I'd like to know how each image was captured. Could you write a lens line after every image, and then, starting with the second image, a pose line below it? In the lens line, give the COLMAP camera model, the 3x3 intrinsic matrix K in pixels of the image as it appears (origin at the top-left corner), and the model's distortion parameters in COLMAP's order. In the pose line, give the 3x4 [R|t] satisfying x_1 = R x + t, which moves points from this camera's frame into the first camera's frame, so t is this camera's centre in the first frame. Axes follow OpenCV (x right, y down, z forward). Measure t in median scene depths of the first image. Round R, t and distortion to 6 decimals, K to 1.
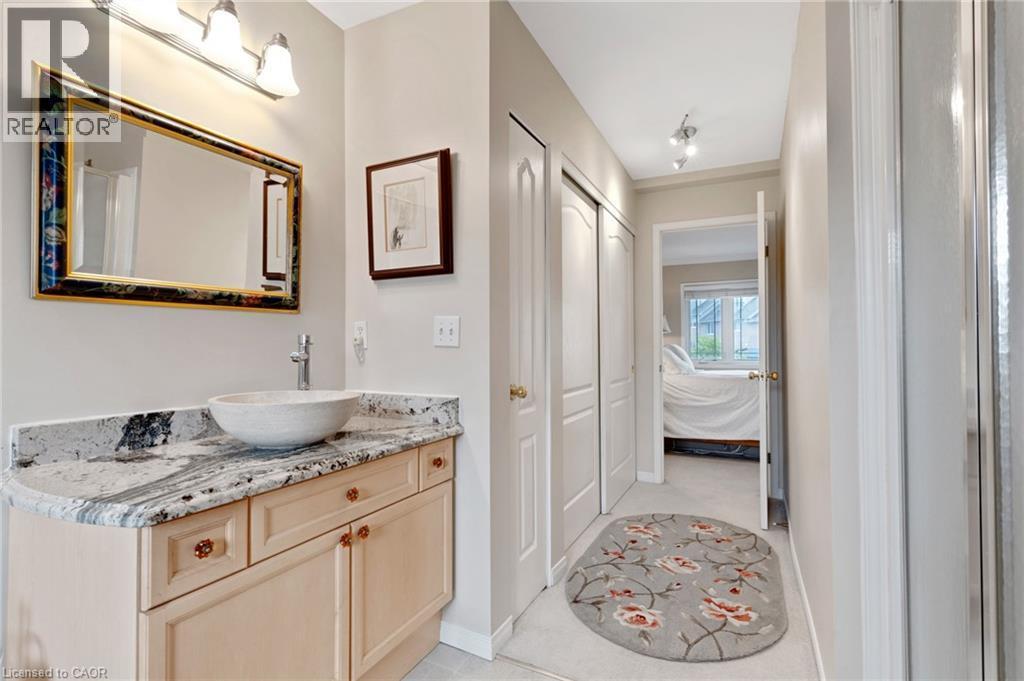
lens RADIAL K [[483.7, 0, 512.3], [0, 483.7, 341.1], [0, 0, 1]] dist [0.006026, -0.000319]
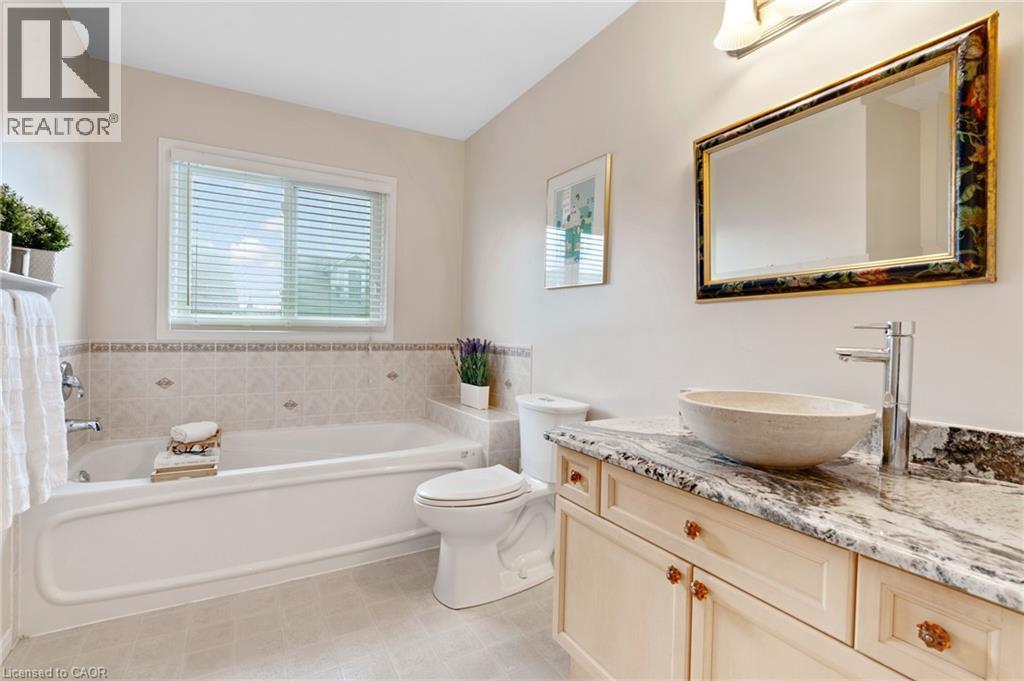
lens RADIAL K [[483.7, 0, 507.0], [0, 483.7, 341.9], [0, 0, 1]] dist [0.006026, -0.000319]
pose [[-0.558251, 0.007782, -0.829635, 0.463197], [-0.007527, 0.999867, 0.014444, 0.010372], [0.829638, 0.014308, -0.558119, 1.161848]]
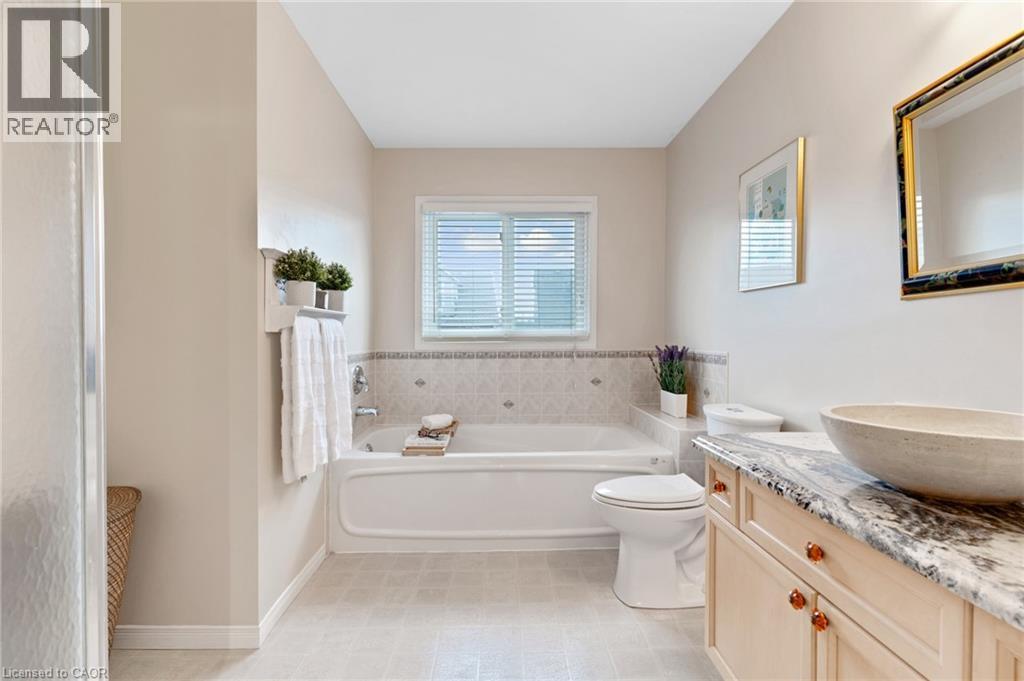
lens RADIAL K [[483.7, 0, 511.4], [0, 483.7, 342.8], [0, 0, 1]] dist [0.006026, -0.000319]
pose [[-0.883008, 0.008541, -0.469281, 0.380543], [0.009670, 0.999953, 0.000004, 0.008267], [0.469259, -0.004534, -0.883049, 1.393550]]
